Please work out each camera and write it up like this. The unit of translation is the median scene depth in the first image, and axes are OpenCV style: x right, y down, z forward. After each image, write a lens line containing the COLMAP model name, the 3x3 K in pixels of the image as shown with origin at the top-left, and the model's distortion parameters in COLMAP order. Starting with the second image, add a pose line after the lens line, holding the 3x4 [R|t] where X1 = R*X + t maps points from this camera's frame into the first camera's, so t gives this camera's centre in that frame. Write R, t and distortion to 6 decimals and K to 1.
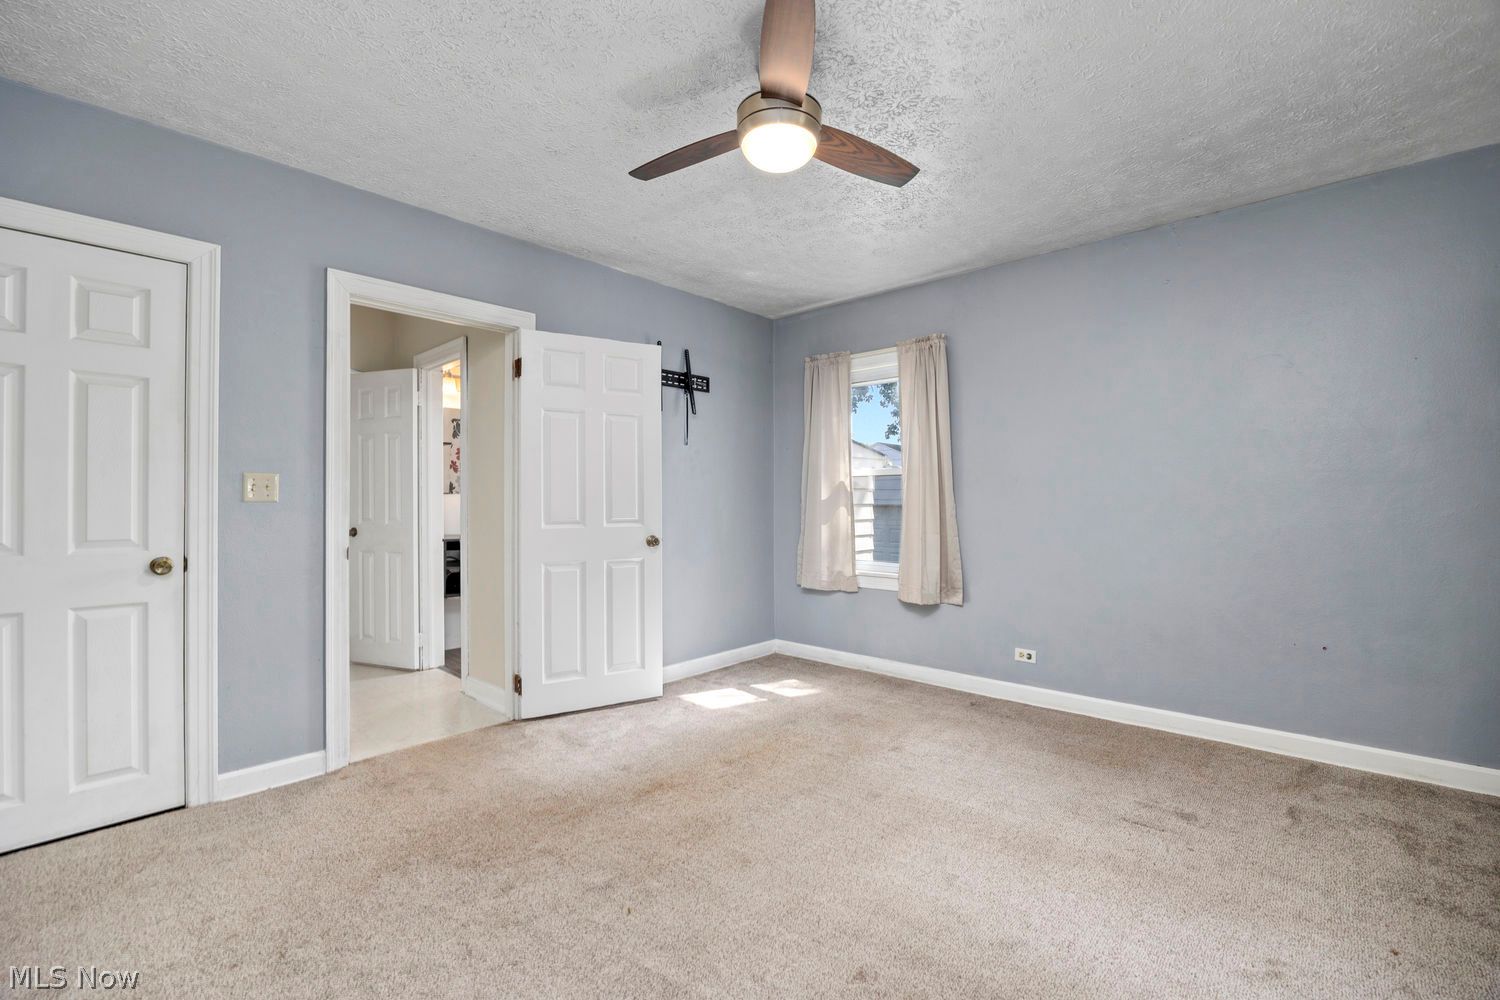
lens RADIAL K [[660.5, 0, 749.1], [0, 660.5, 502.4], [0, 0, 1]] dist [-0.018876, -0.000381]
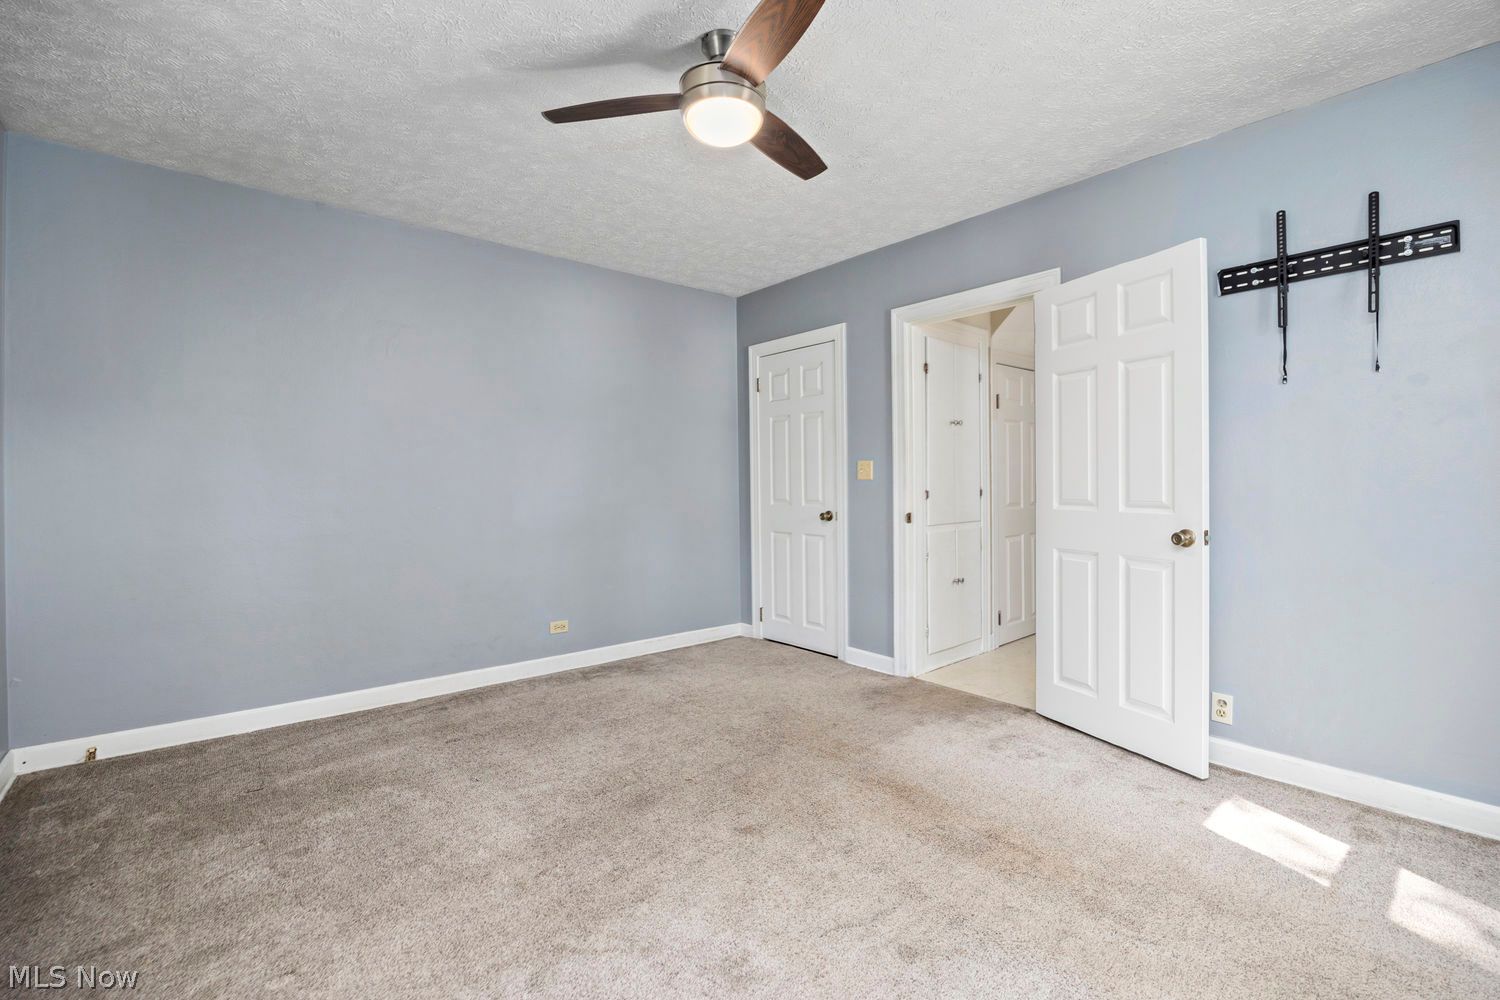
lens RADIAL K [[648.4, 0, 732.9], [0, 648.4, 488.1], [0, 0, 1]] dist [-0.016715, -0.000042]
pose [[-0.149421, 0.014841, -0.988662, 0.573031], [0.003295, 0.999889, 0.014511, -0.002950], [0.988768, -0.001090, -0.149454, 0.658241]]
